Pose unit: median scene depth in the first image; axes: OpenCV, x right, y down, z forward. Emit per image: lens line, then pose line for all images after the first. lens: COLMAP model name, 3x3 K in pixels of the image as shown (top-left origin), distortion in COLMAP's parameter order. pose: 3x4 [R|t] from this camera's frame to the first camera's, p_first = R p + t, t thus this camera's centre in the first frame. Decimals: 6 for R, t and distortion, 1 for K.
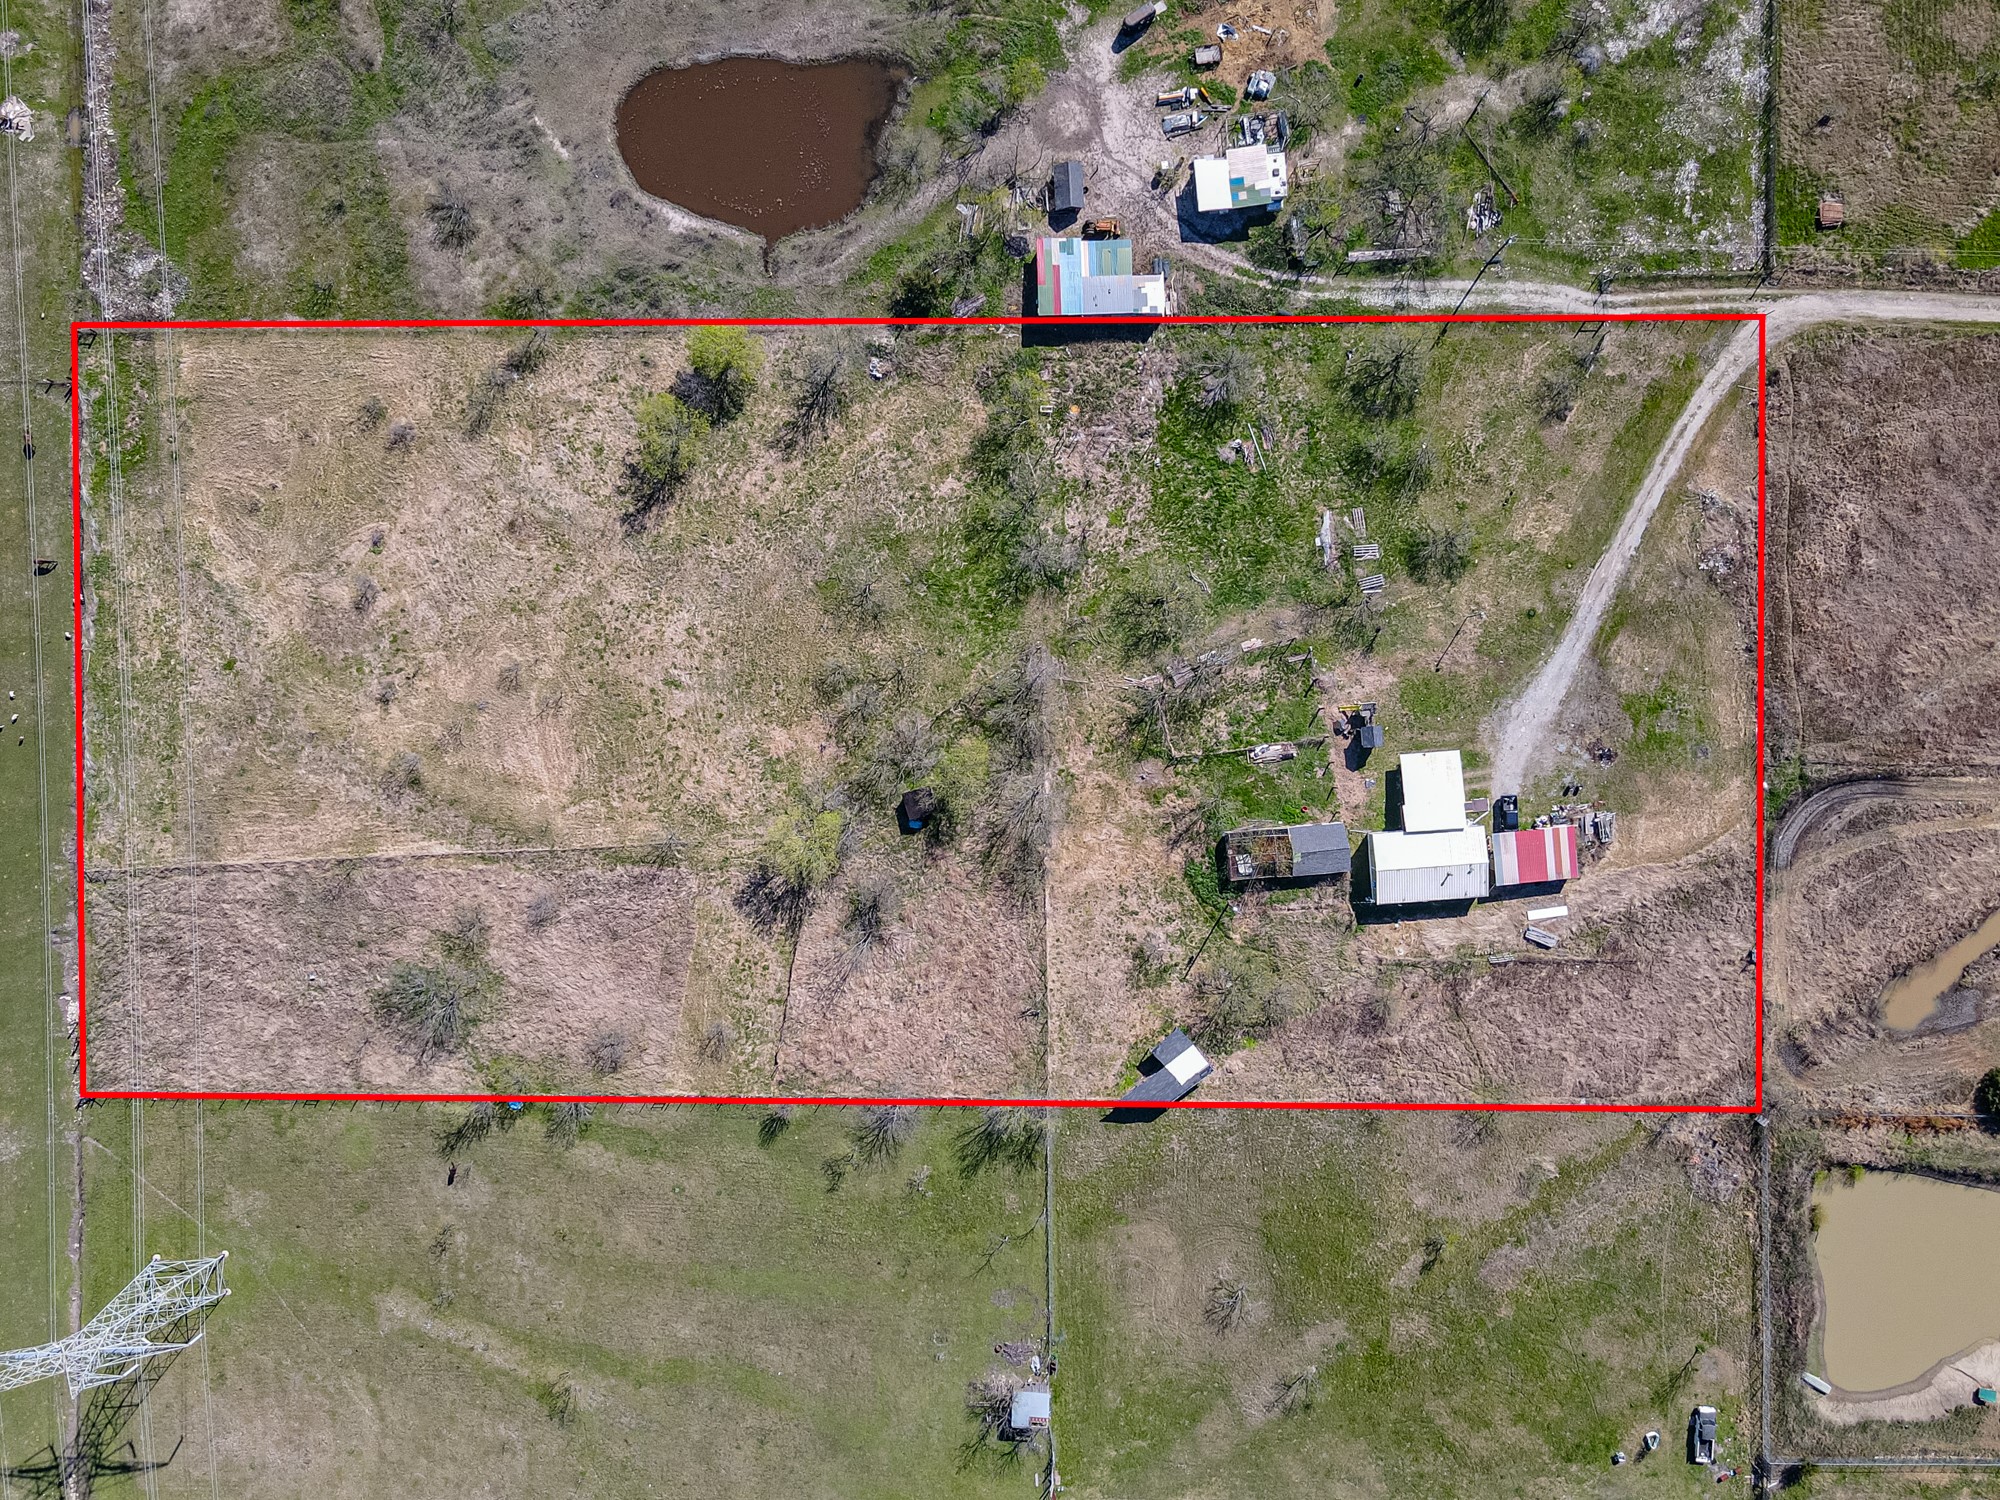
lens RADIAL K [[1461.1, 0, 989.9], [0, 1461.1, 751.3], [0, 0, 1]] dist [0.013402, 0.004116]
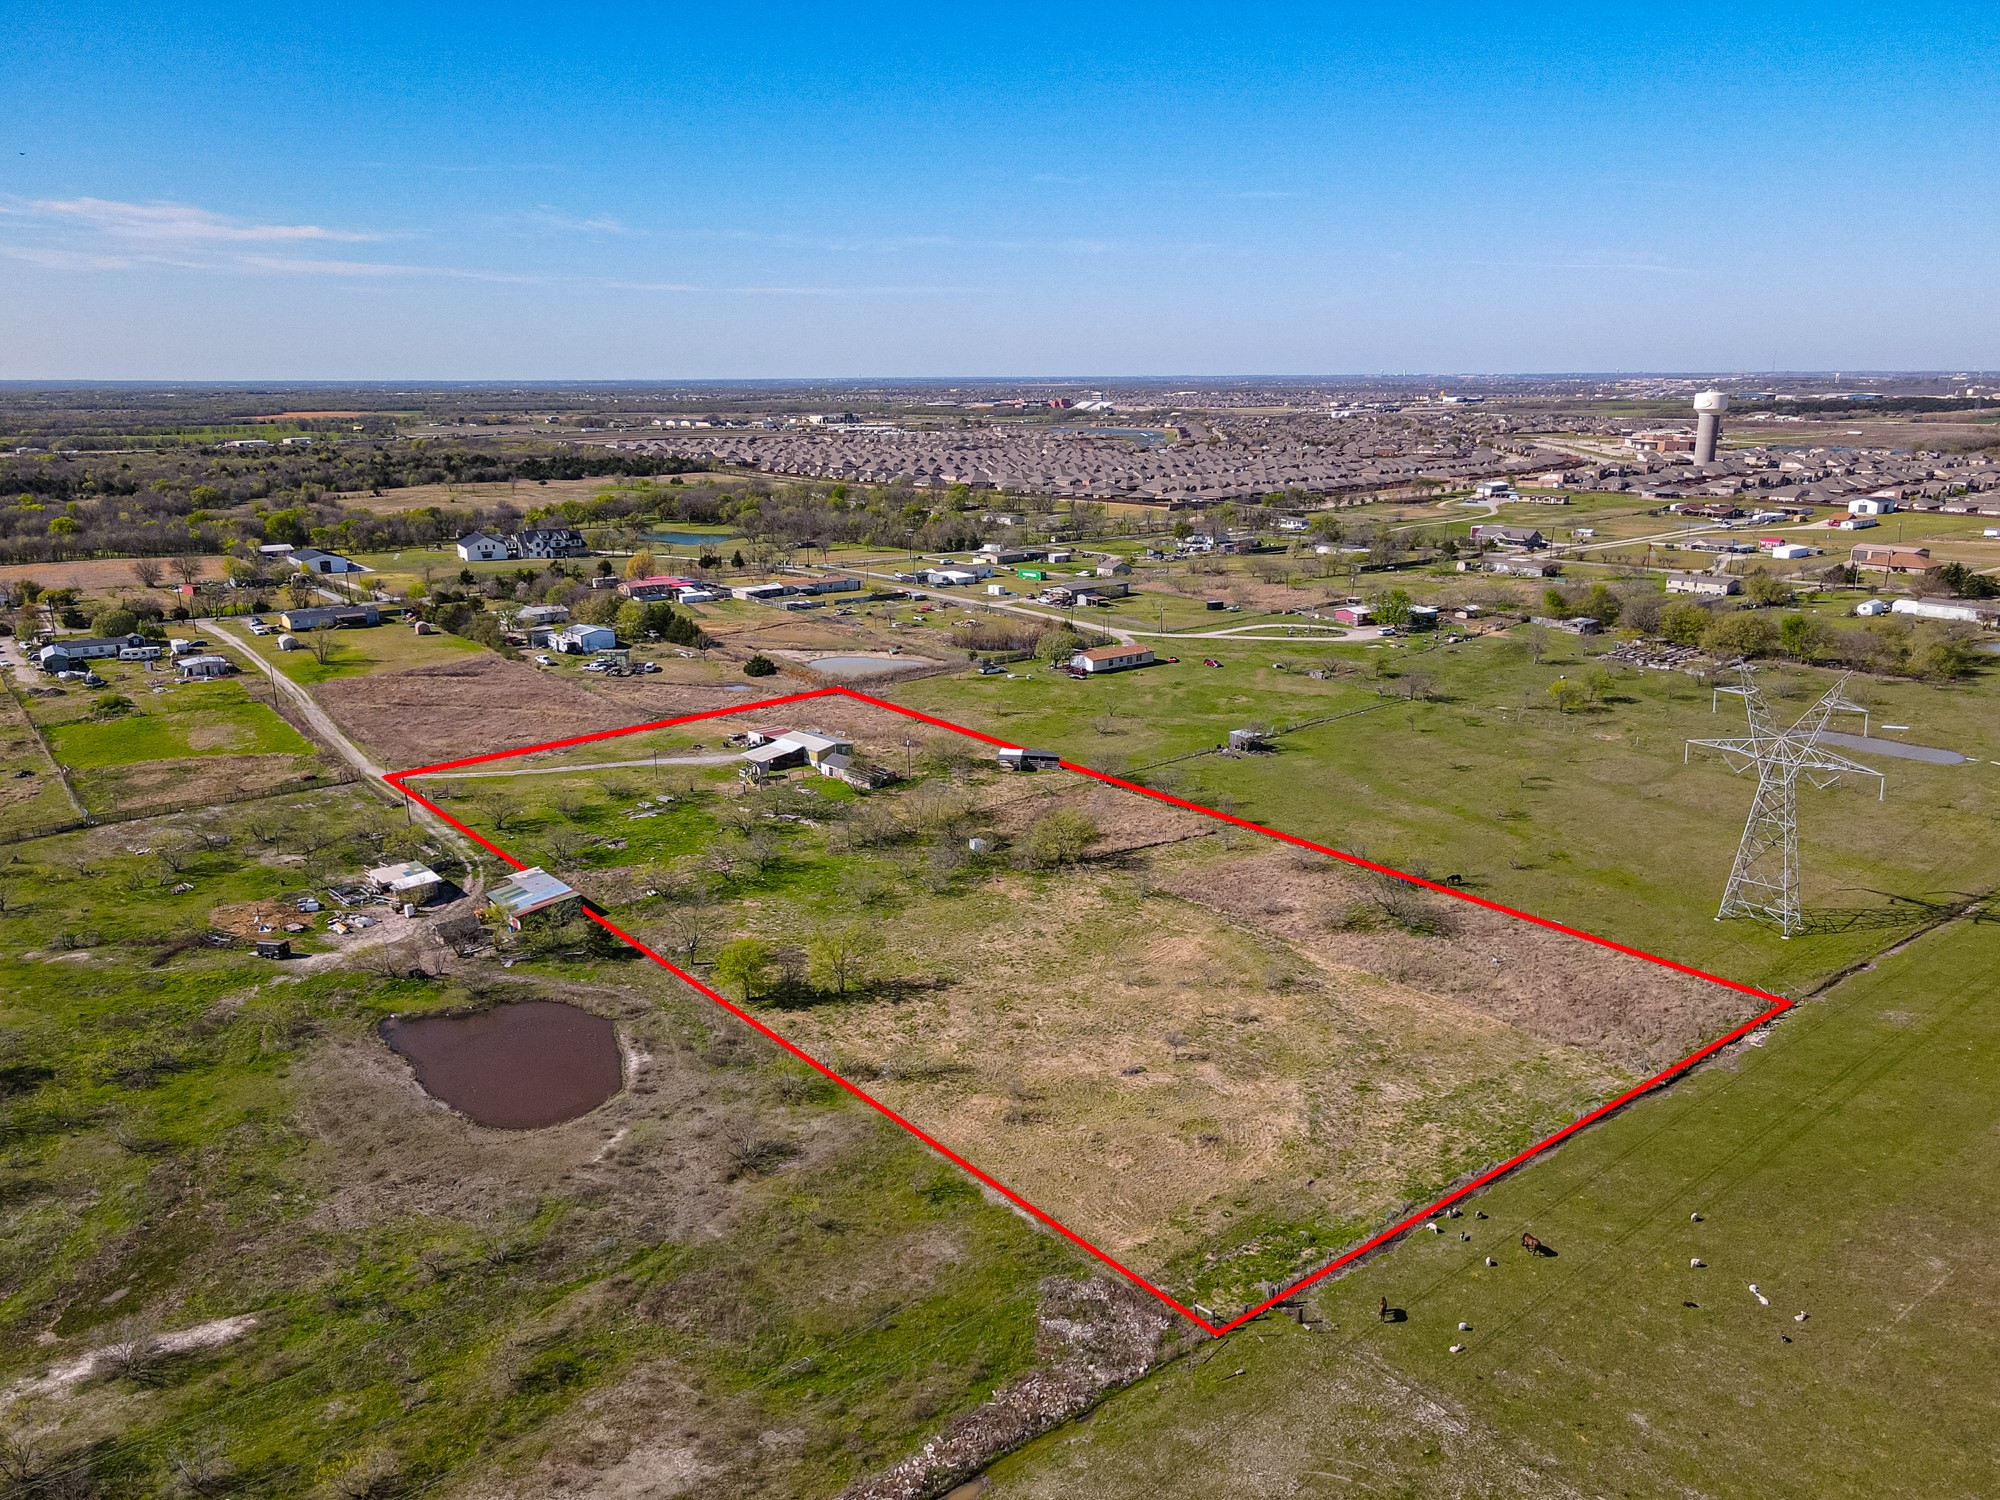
lens RADIAL K [[1461.1, 0, 989.9], [0, 1461.1, 751.3], [0, 0, 1]] dist [0.013402, 0.004116]
pose [[-0.616707, -0.188049, 0.764402, -0.994186], [0.786698, -0.181651, 0.590008, -0.687348], [0.027904, 0.965215, 0.259964, 0.595759]]
